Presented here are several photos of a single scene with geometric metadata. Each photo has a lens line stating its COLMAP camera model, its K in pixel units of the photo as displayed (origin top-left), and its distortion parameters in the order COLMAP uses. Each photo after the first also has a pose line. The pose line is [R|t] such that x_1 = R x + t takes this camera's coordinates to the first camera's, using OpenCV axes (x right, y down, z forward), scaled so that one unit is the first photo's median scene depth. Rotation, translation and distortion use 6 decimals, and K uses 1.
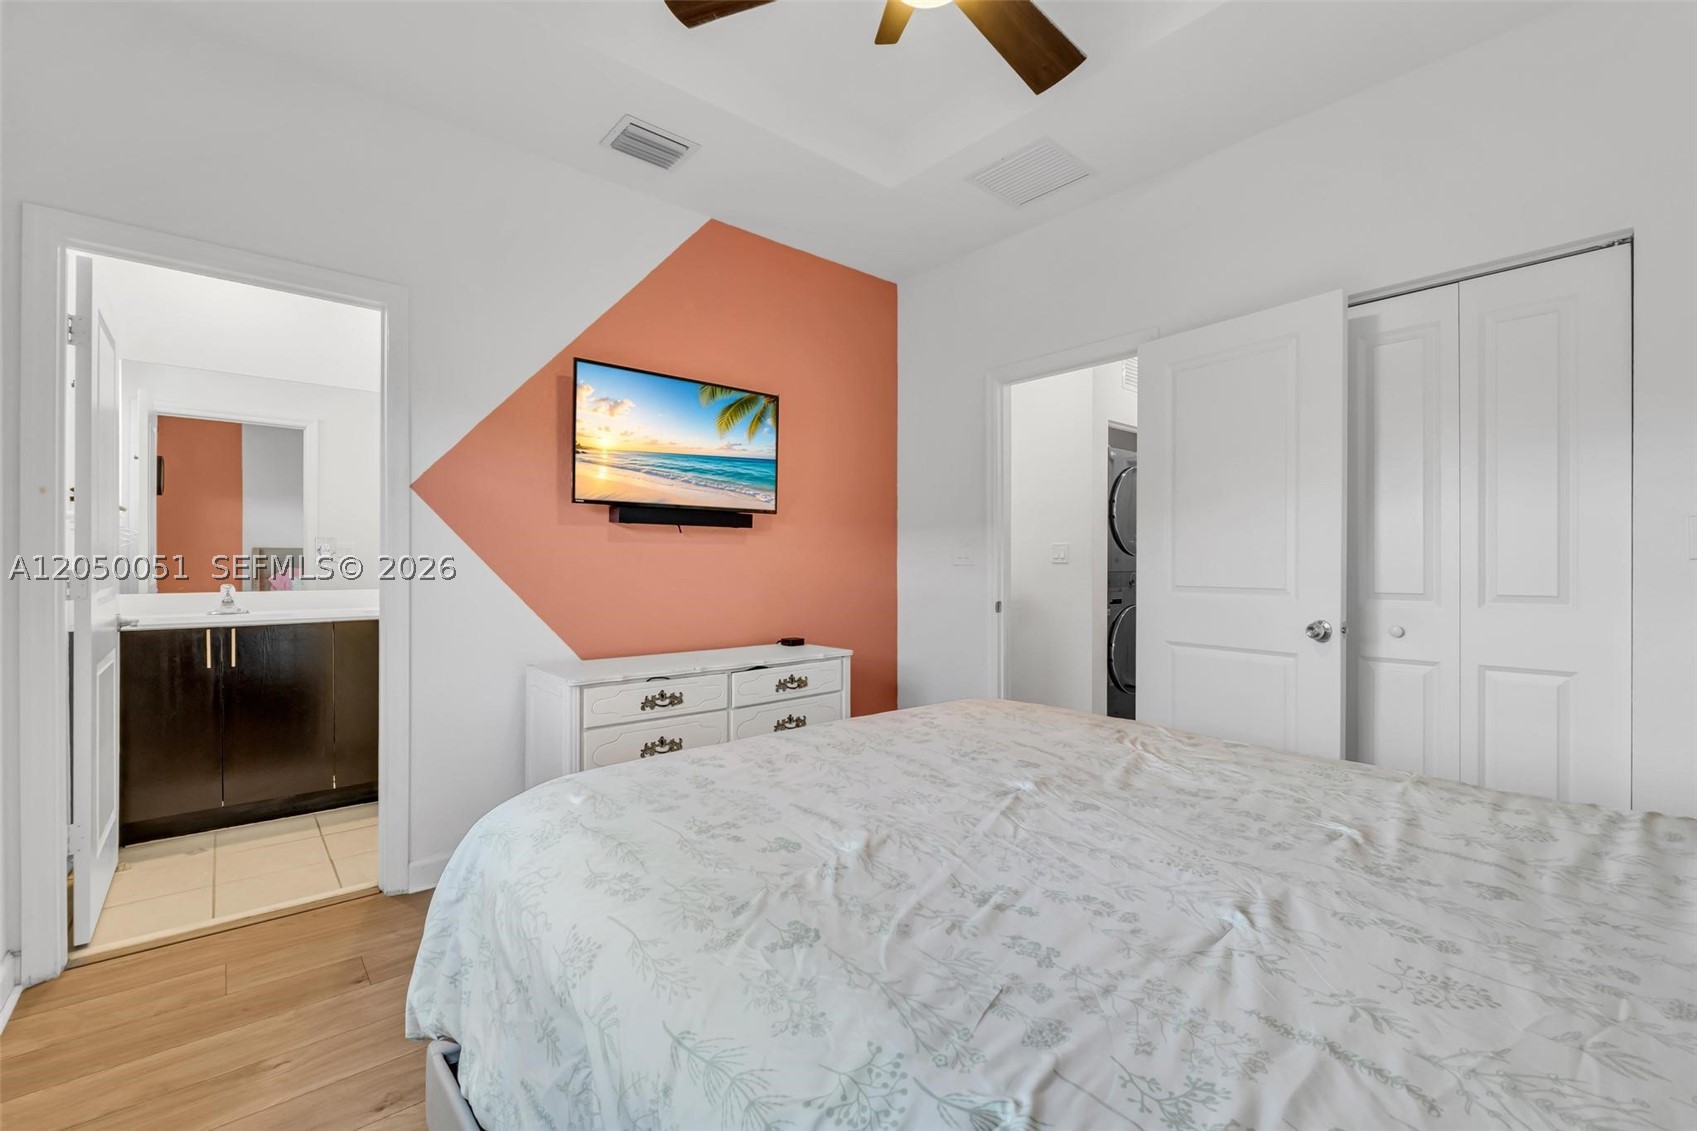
lens RADIAL K [[715.5, 0, 854.1], [0, 715.5, 557.7], [0, 0, 1]] dist [-0.003489, 0.000349]
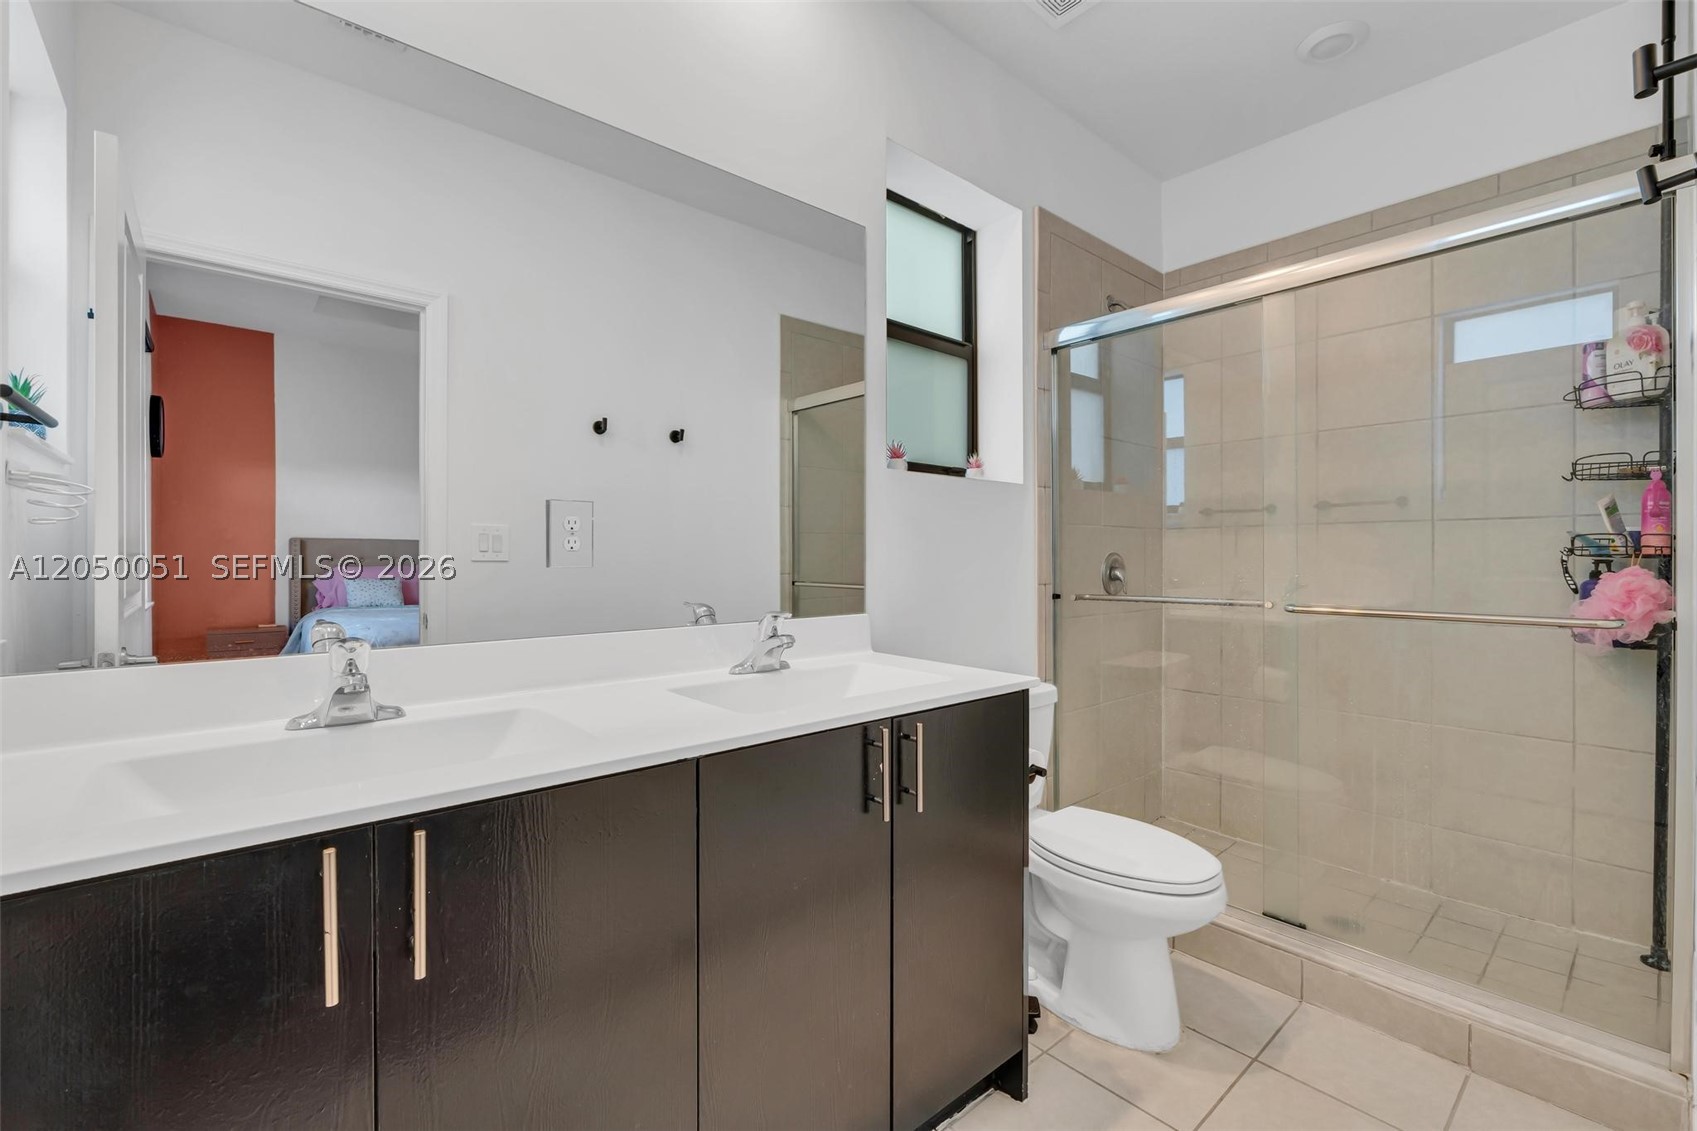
lens RADIAL K [[721.5, 0, 856.2], [0, 721.5, 560.3], [0, 0, 1]] dist [-0.003023, -0.000608]
pose [[0.999989, 0.003096, -0.003638, -0.496904], [-0.003093, 0.999995, 0.000960, 0.003890], [0.003641, -0.000948, 0.999993, 0.519438]]
